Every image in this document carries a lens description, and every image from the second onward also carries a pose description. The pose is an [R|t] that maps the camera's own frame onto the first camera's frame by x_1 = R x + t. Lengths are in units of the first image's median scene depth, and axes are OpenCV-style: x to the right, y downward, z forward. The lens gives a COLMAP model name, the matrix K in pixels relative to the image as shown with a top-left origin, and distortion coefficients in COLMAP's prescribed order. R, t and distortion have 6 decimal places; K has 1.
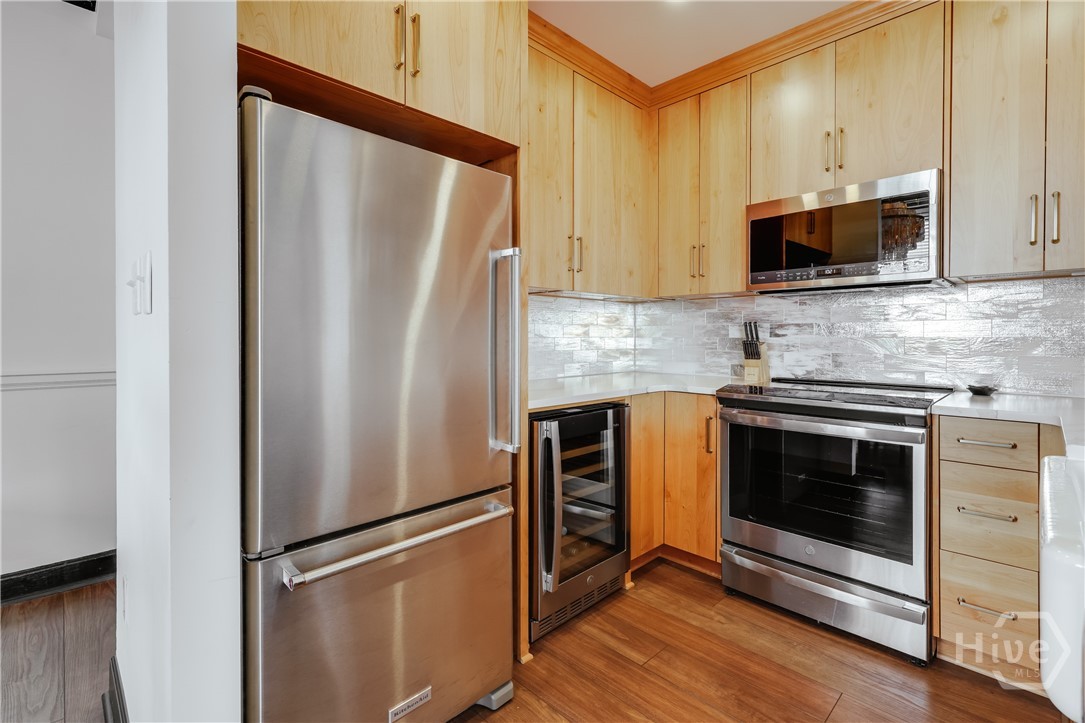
lens RADIAL K [[498.0, 0, 532.0], [0, 498.0, 344.5], [0, 0, 1]] dist [0.000949, 0.001717]
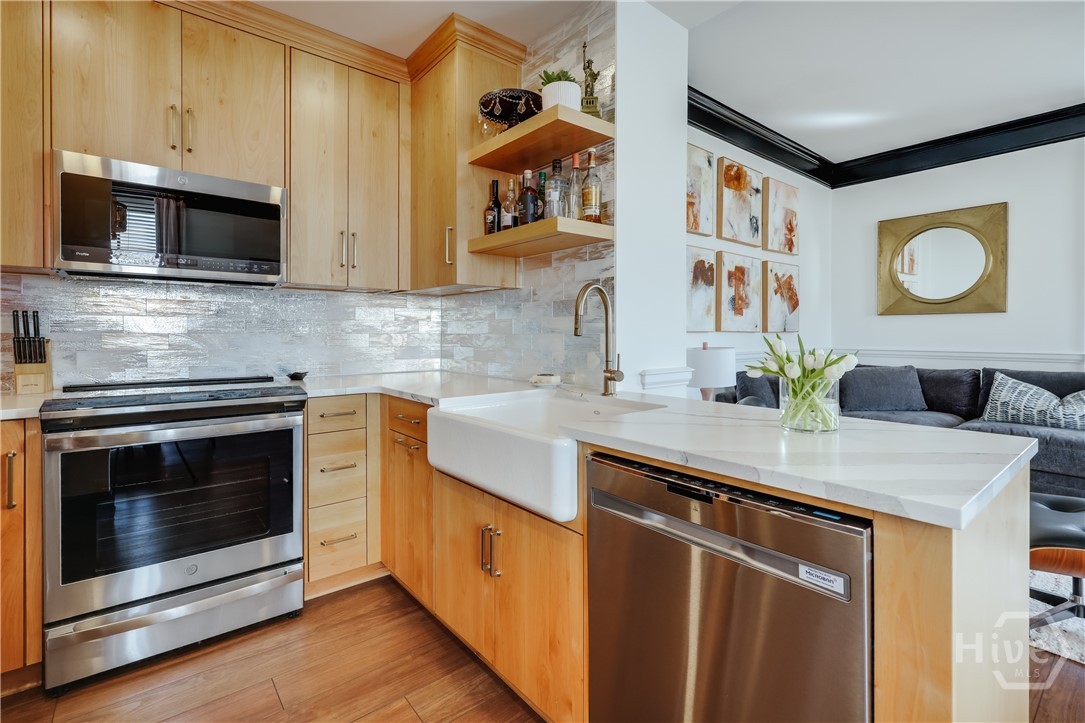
lens RADIAL K [[498.0, 0, 563.0], [0, 498.0, 341.3], [0, 0, 1]] dist [0.000949, 0.001717]
pose [[0.063934, -0.012849, 0.997871, -0.242266], [0.011186, 0.999864, 0.012158, -0.002405], [-0.997891, 0.010385, 0.064069, 0.218640]]
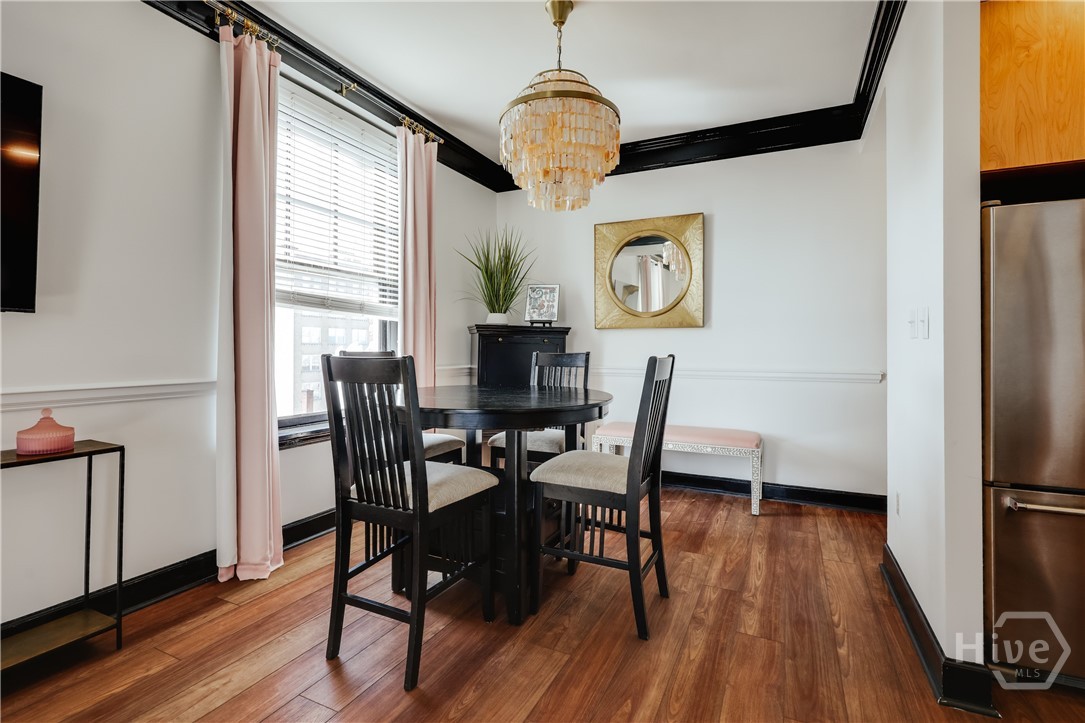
lens RADIAL K [[527.3, 0, 542.4], [0, 527.3, 345.0], [0, 0, 1]] dist [-0.014679, -0.000283]
pose [[0.373941, -0.003993, -0.927444, 0.243842], [-0.016745, 0.999799, -0.011056, 0.005709], [0.927301, 0.019664, 0.373798, -0.507672]]
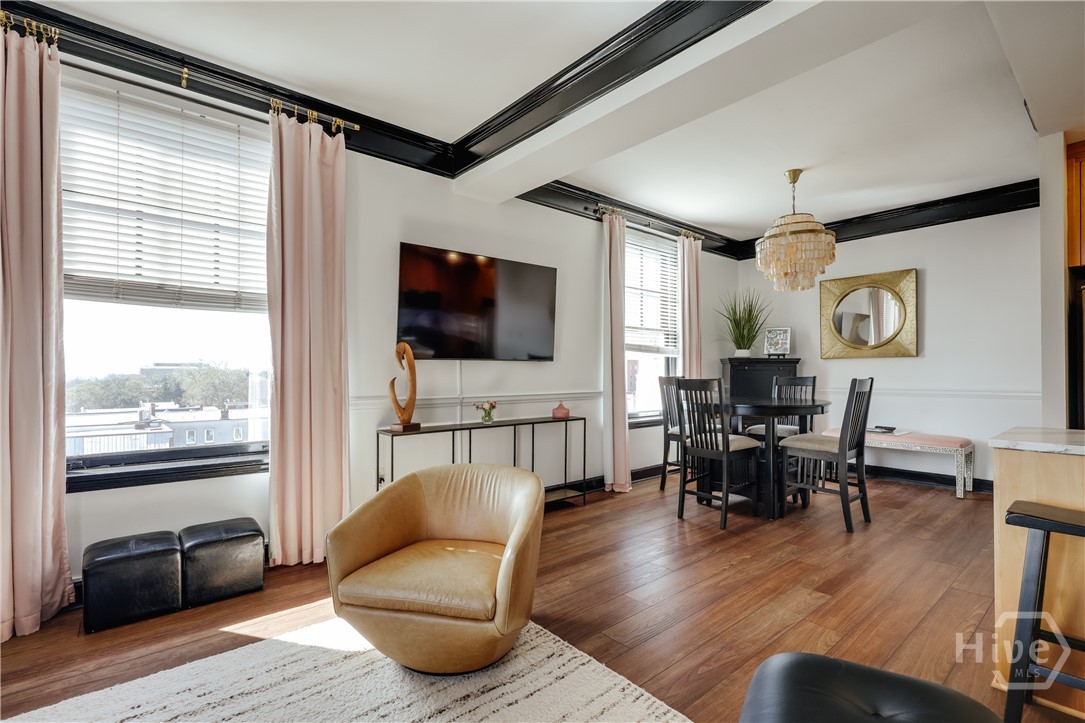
lens RADIAL K [[498.0, 0, 535.0], [0, 498.0, 371.7], [0, 0, 1]] dist [0.000949, 0.001717]
pose [[-0.045270, -0.002316, -0.998972, 1.189613], [-0.010312, 0.999945, -0.001851, 0.003746], [0.998922, 0.010217, -0.045291, -0.977293]]
